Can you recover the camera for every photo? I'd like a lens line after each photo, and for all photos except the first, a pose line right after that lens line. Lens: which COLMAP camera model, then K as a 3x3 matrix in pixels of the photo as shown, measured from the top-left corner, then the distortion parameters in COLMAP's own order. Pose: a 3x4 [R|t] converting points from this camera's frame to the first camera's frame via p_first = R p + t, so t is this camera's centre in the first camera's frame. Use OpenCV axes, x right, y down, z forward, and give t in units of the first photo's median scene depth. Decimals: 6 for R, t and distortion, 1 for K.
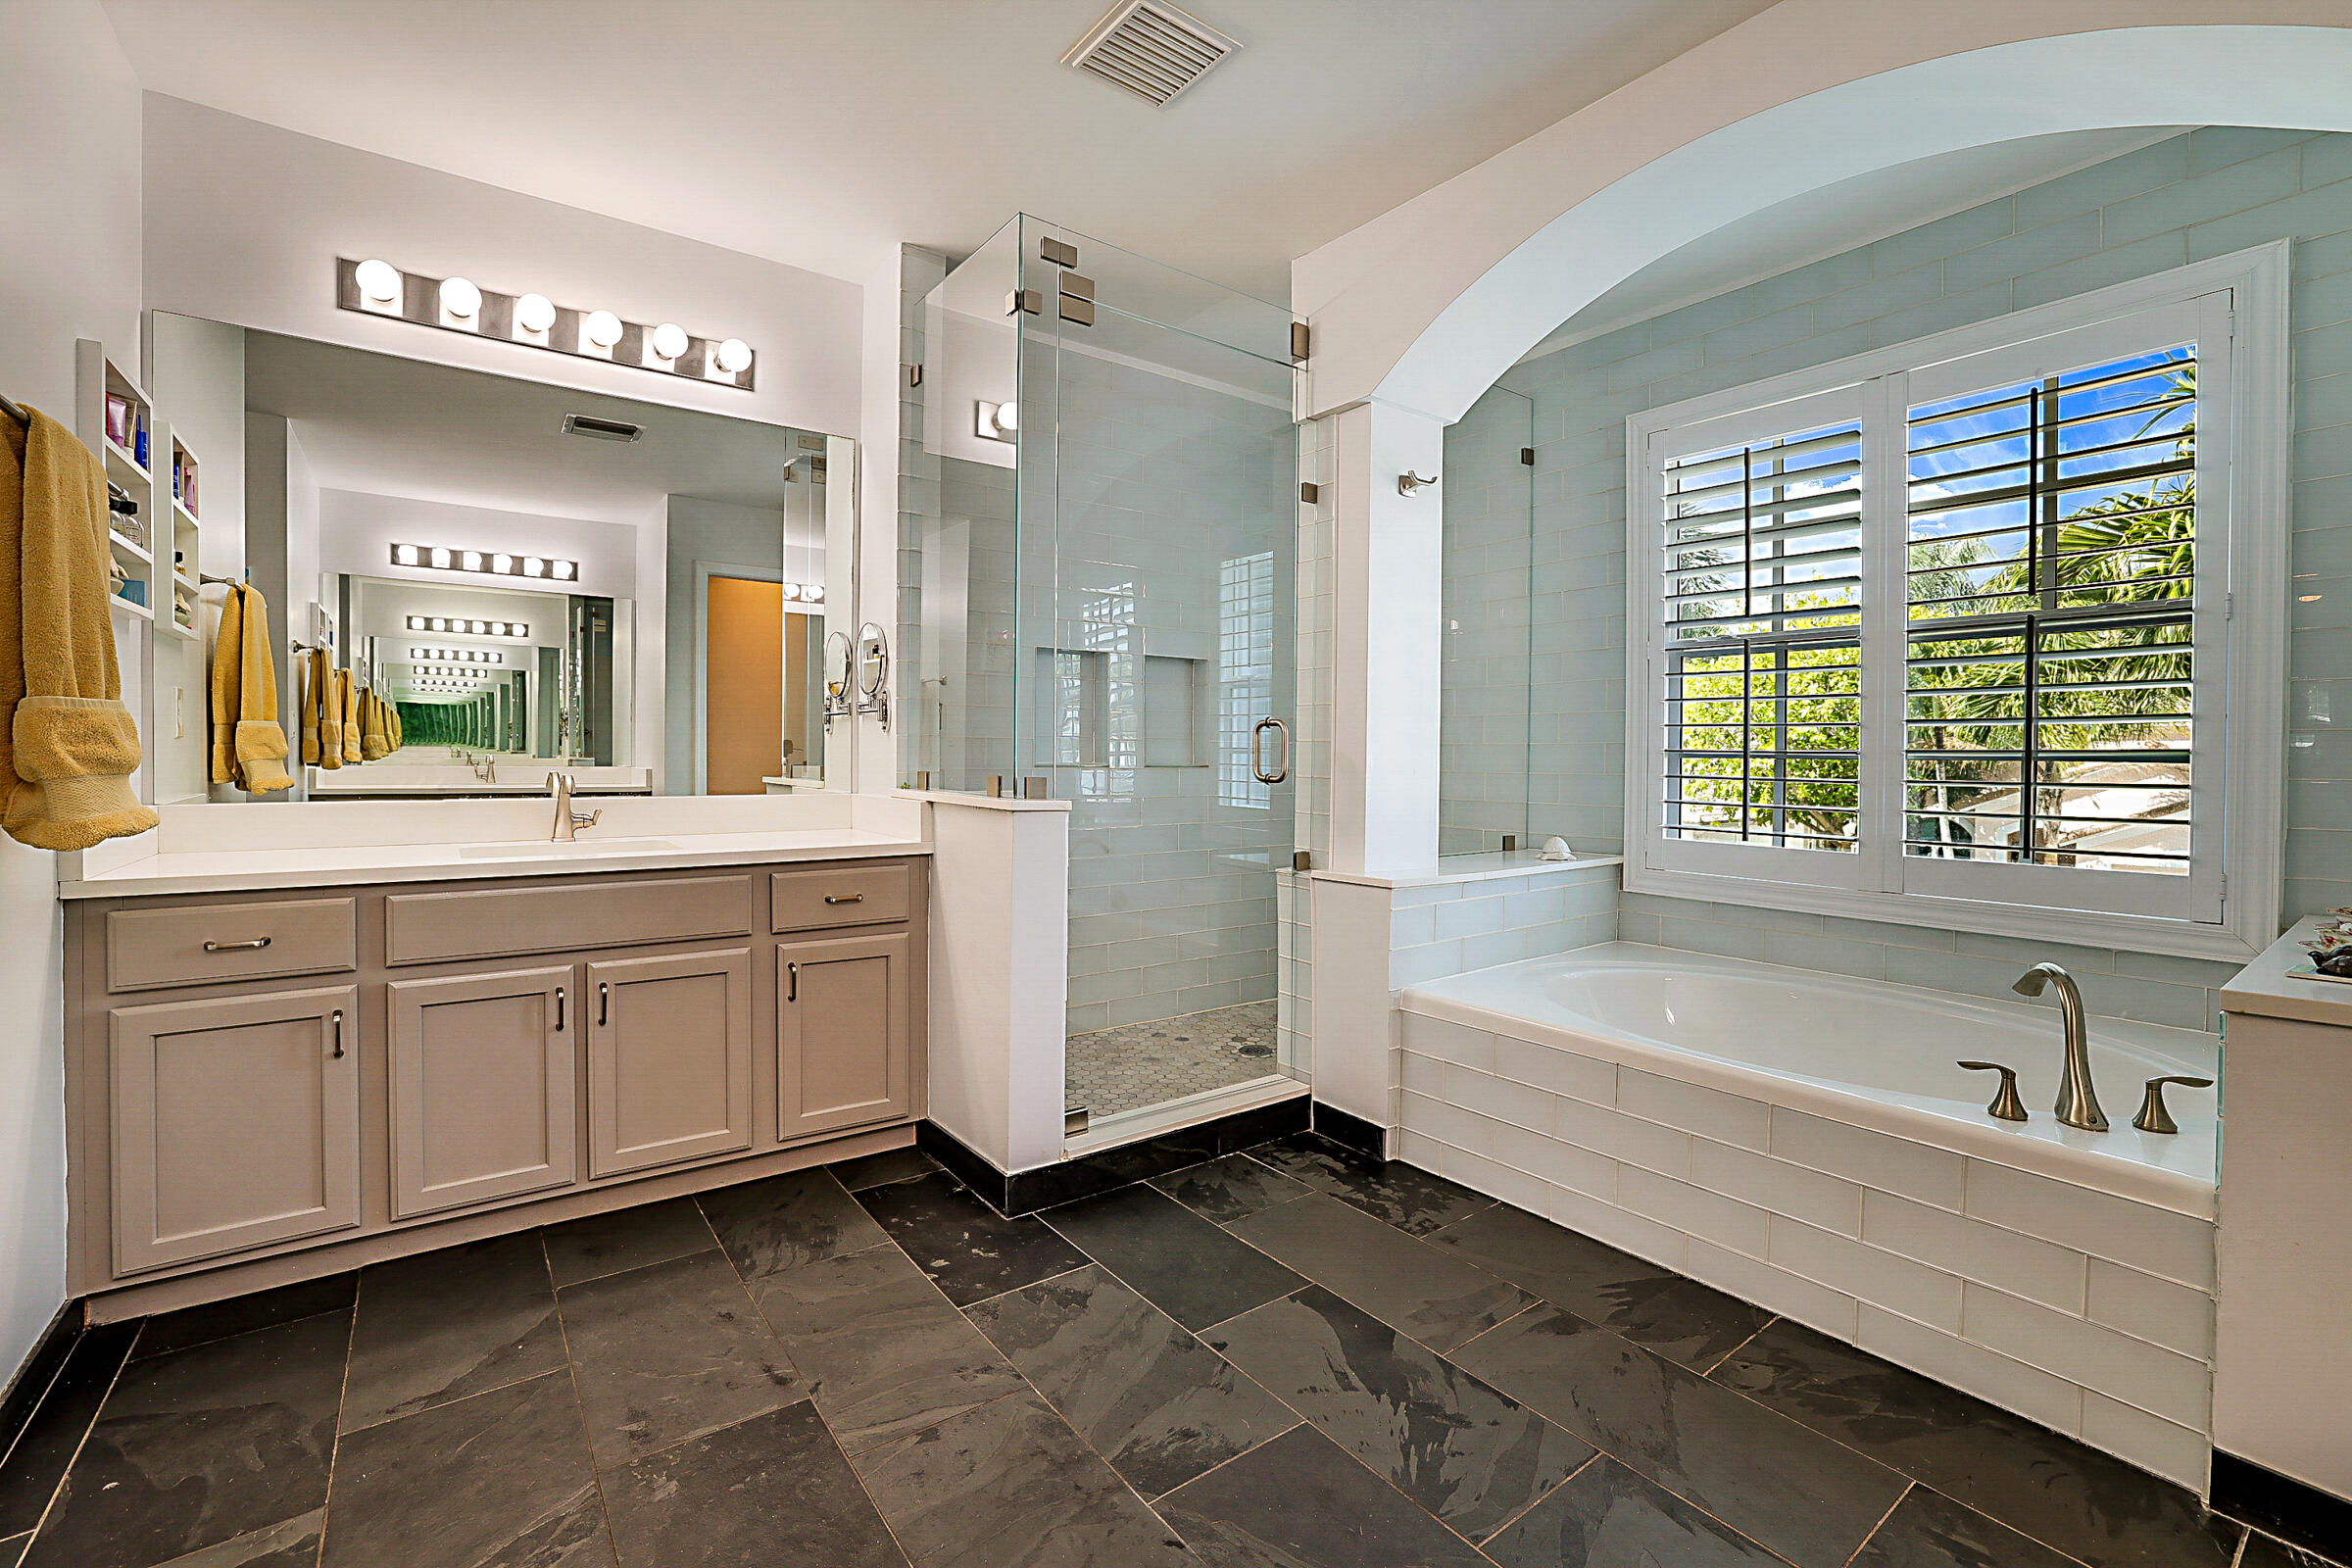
lens RADIAL K [[1030.2, 0, 1179.1], [0, 1030.2, 779.3], [0, 0, 1]] dist [-0.039799, 0.013847]
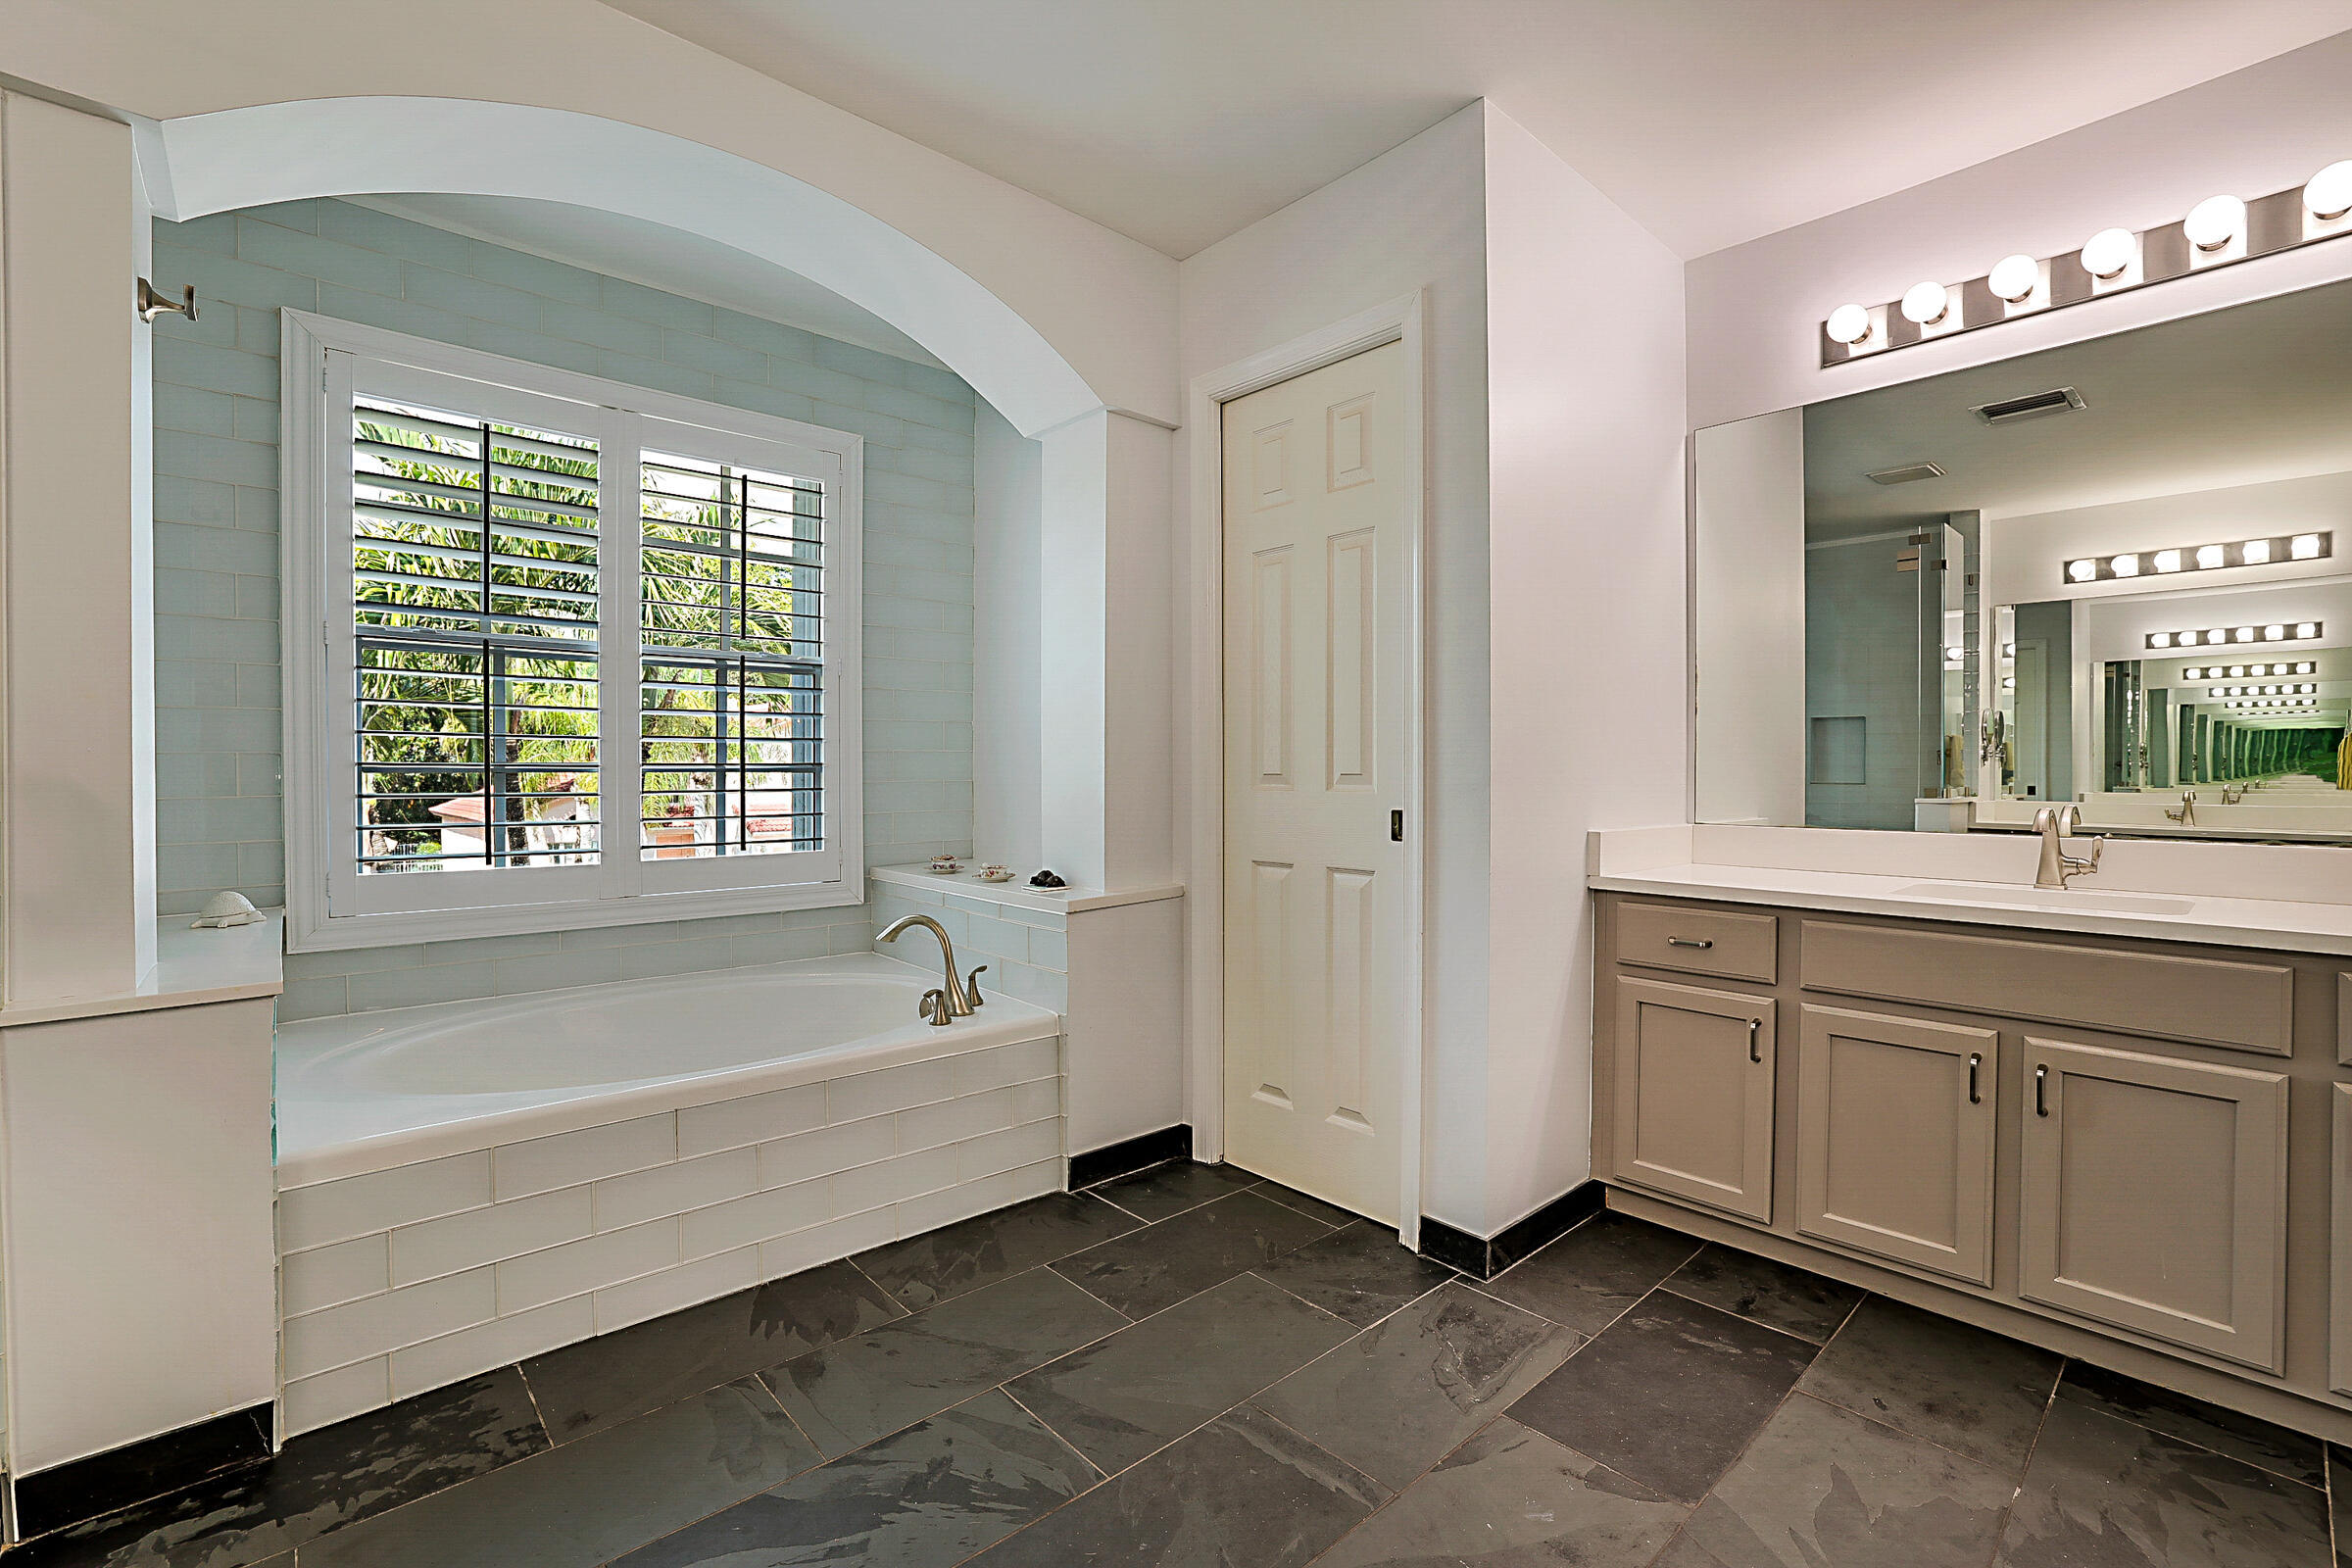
lens RADIAL K [[1030.2, 0, 1179.1], [0, 1030.2, 779.3], [0, 0, 1]] dist [-0.039799, 0.013847]
pose [[-0.105177, -0.014103, 0.994354, -0.571828], [0.022315, 0.999614, 0.016538, -0.022387], [-0.994203, 0.023929, -0.104822, 0.710081]]
